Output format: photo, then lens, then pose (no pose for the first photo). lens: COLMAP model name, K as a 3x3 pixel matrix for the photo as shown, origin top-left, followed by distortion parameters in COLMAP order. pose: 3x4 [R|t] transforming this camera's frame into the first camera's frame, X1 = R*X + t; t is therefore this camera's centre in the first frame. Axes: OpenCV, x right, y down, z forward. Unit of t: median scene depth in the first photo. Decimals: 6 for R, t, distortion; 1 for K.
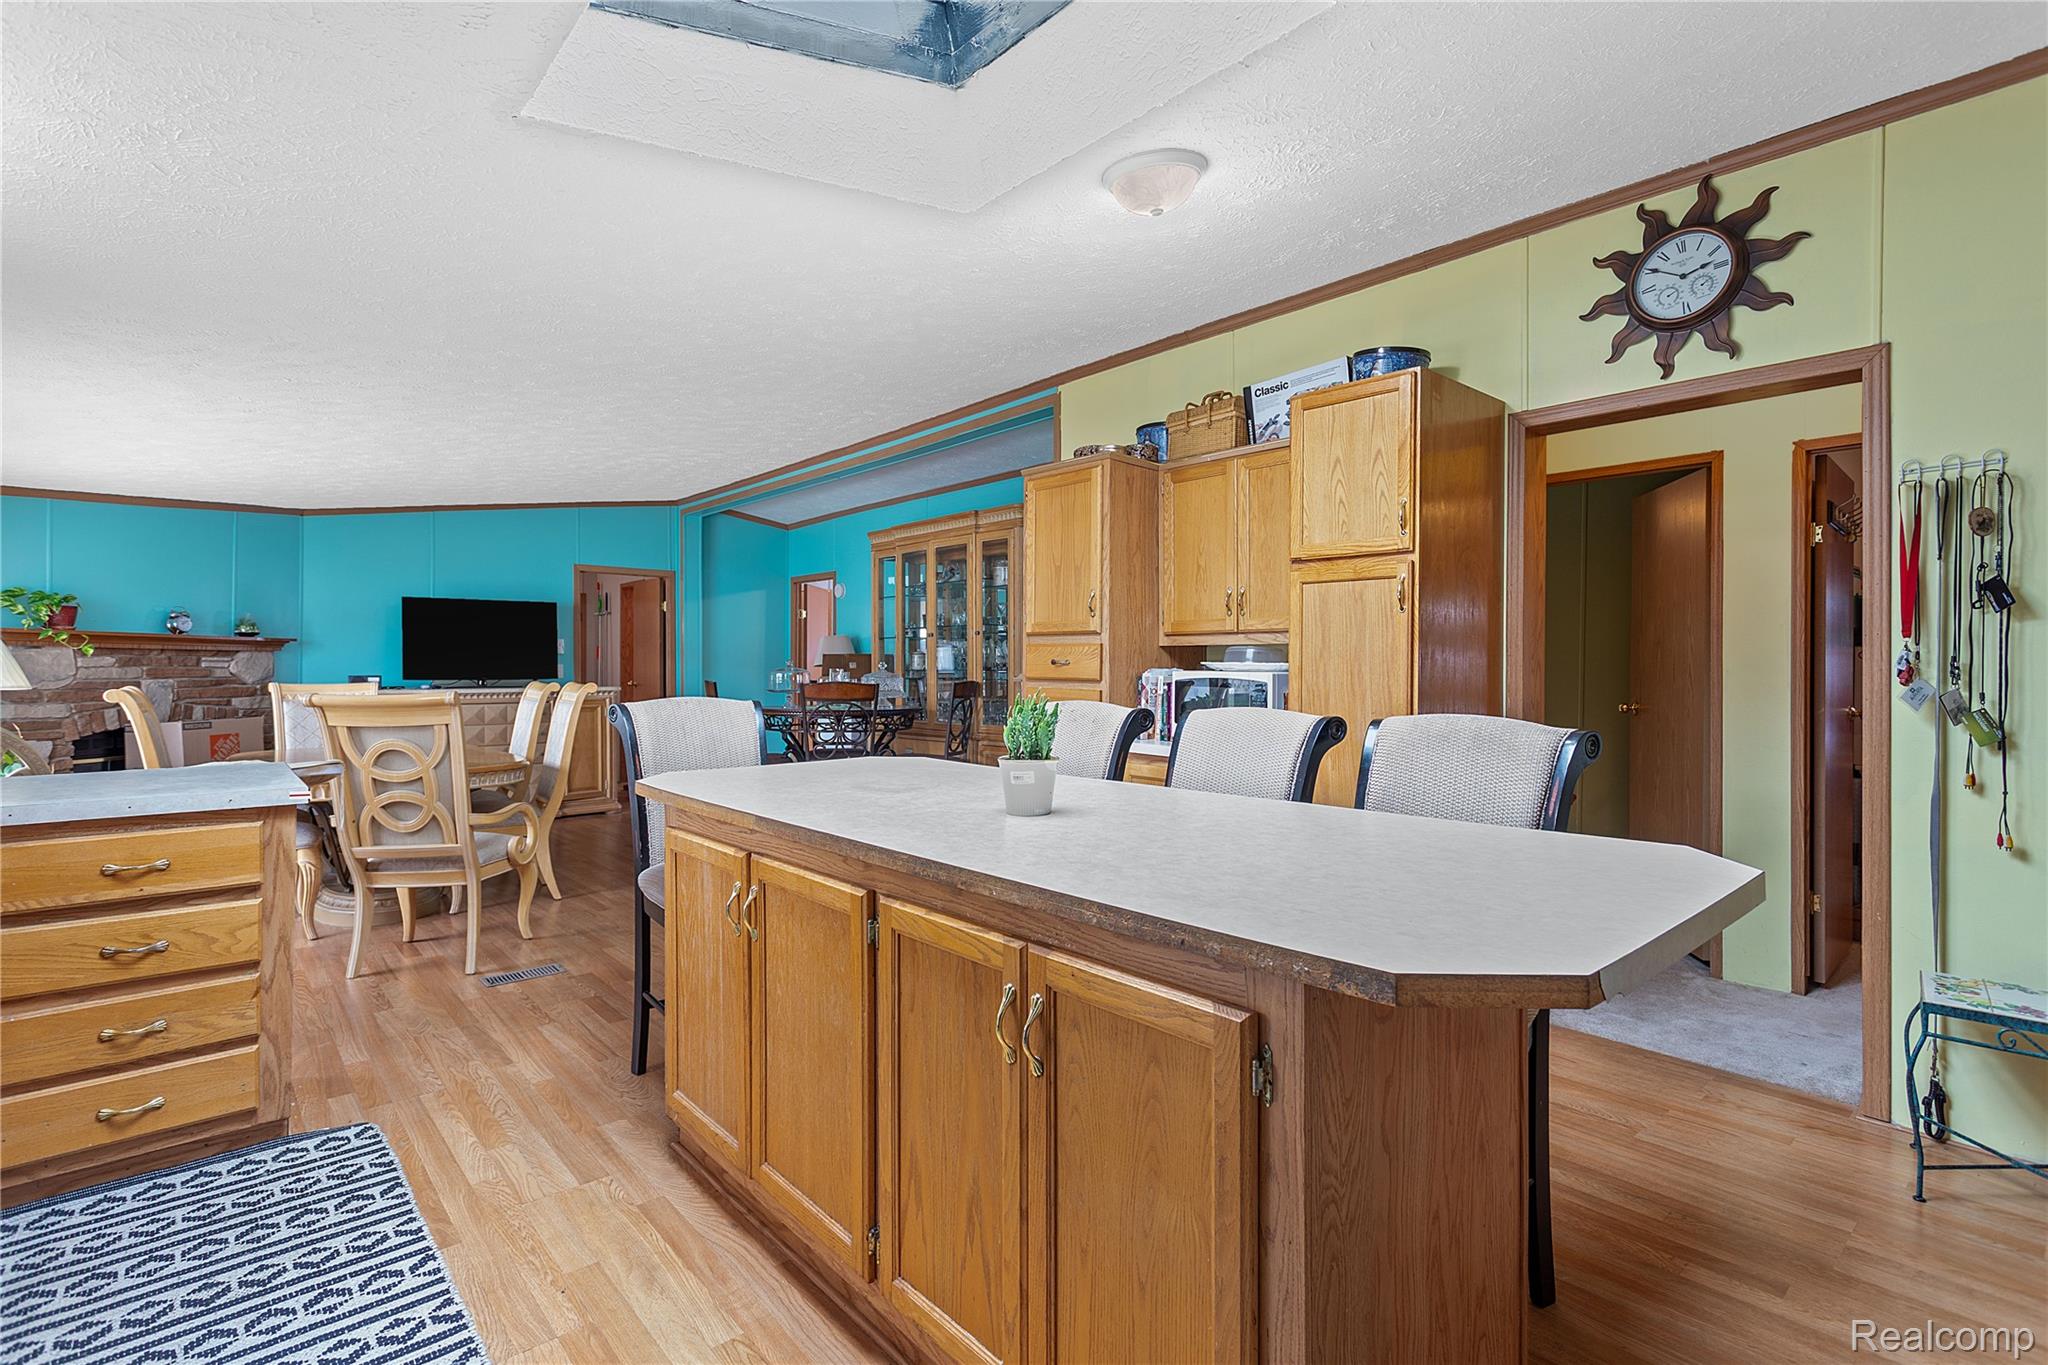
lens RADIAL K [[971.3, 0, 1037.3], [0, 971.3, 676.5], [0, 0, 1]] dist [0.004750, 0.000081]
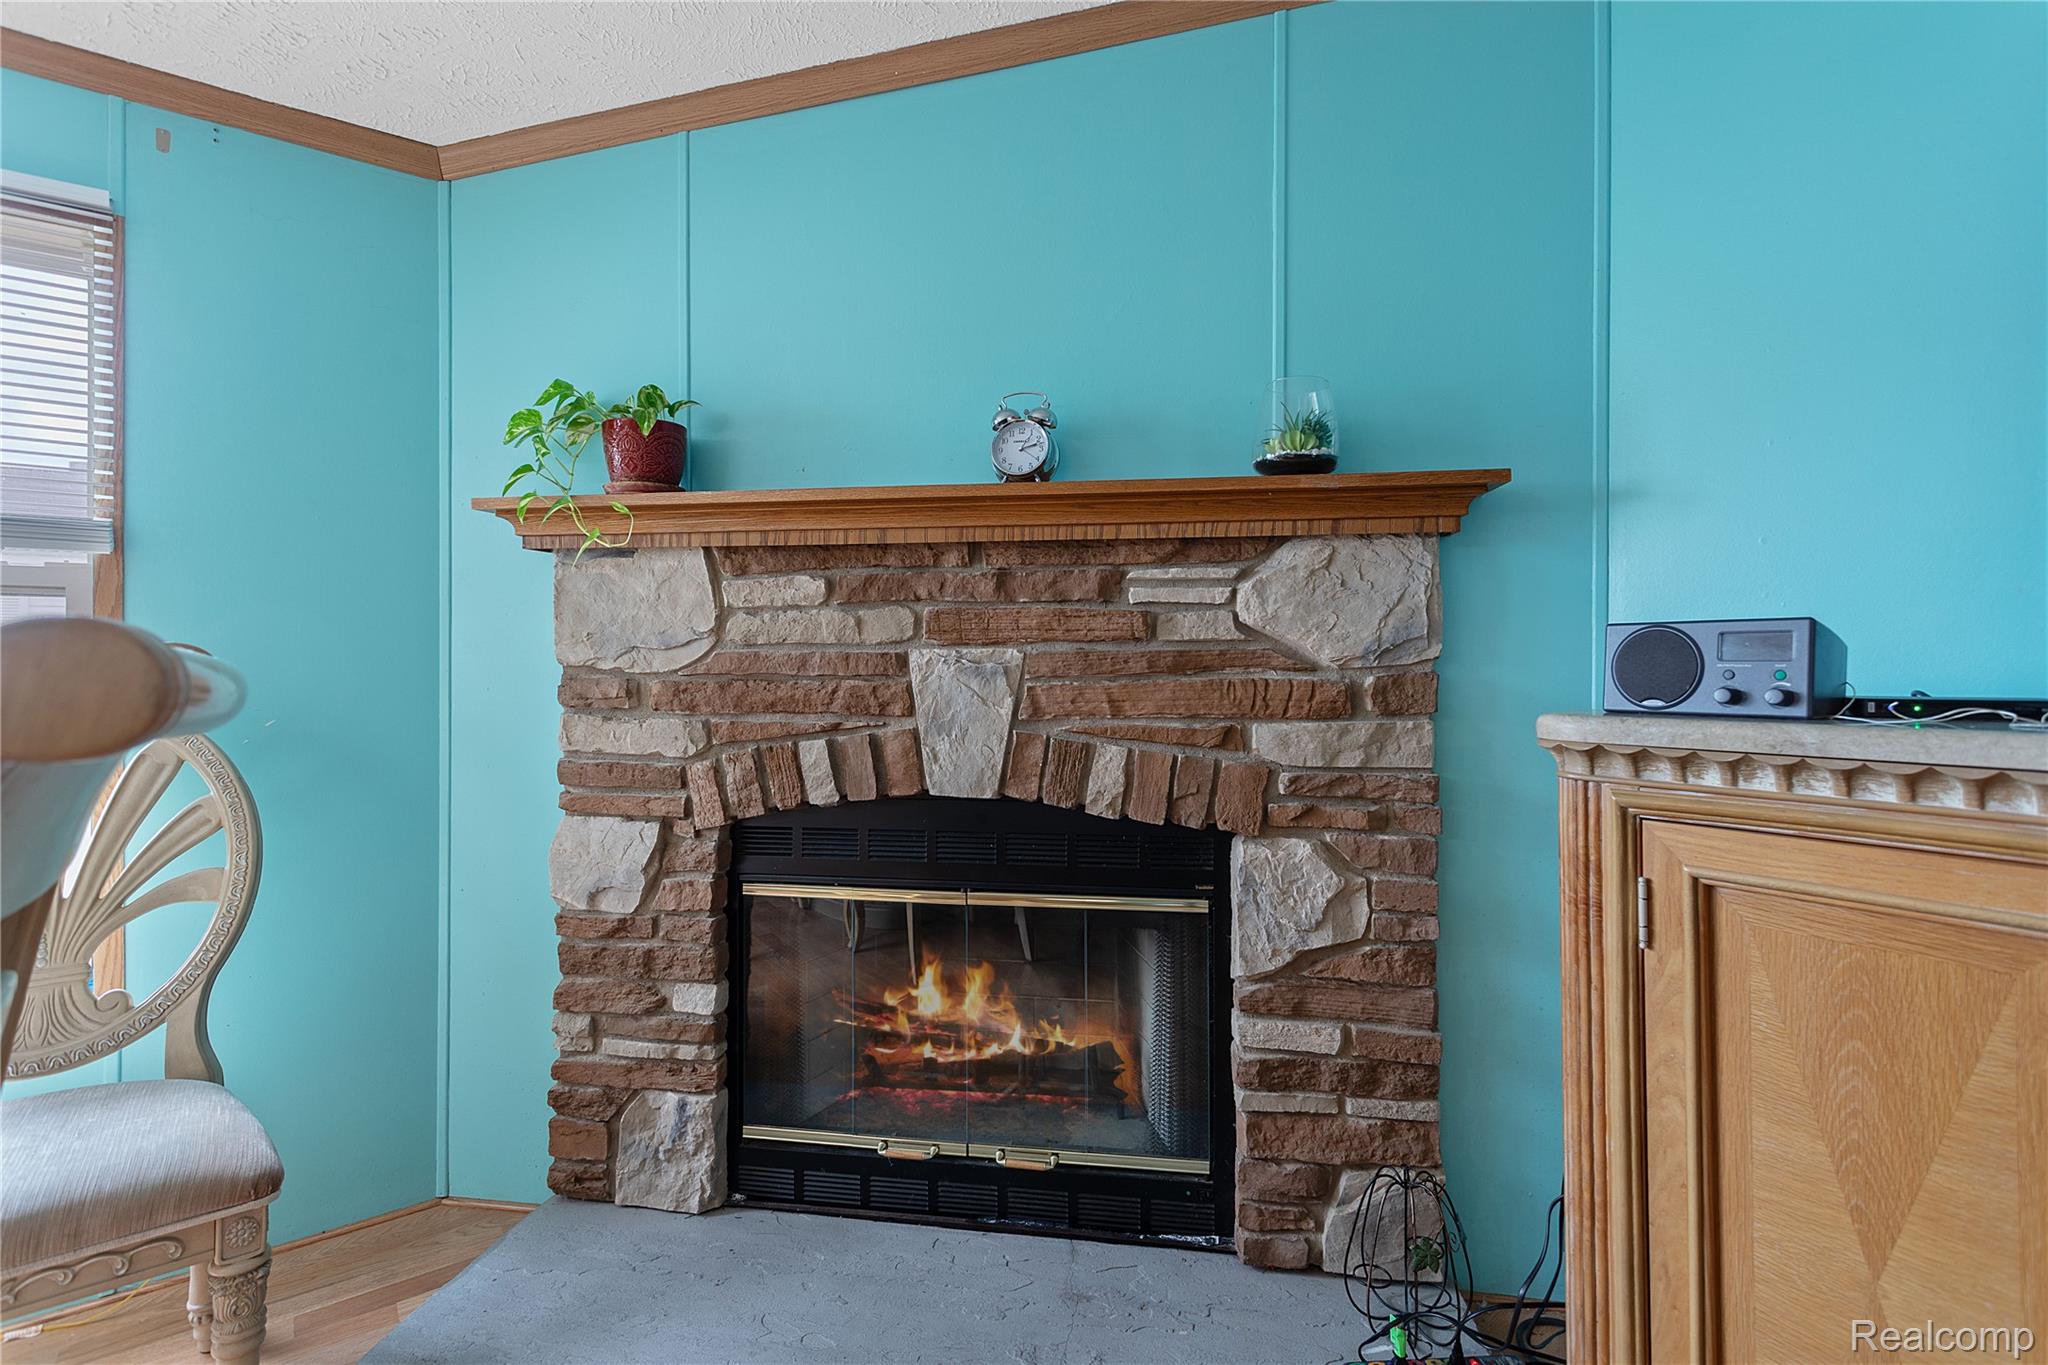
lens RADIAL K [[971.3, 0, 1019.6], [0, 971.3, 661.8], [0, 0, 1]] dist [0.004750, 0.000081]
pose [[-0.081778, -0.003322, -0.996645, -1.565806], [-0.007833, 0.999966, -0.002690, 0.019898], [0.996620, 0.007586, -0.081801, 2.672819]]
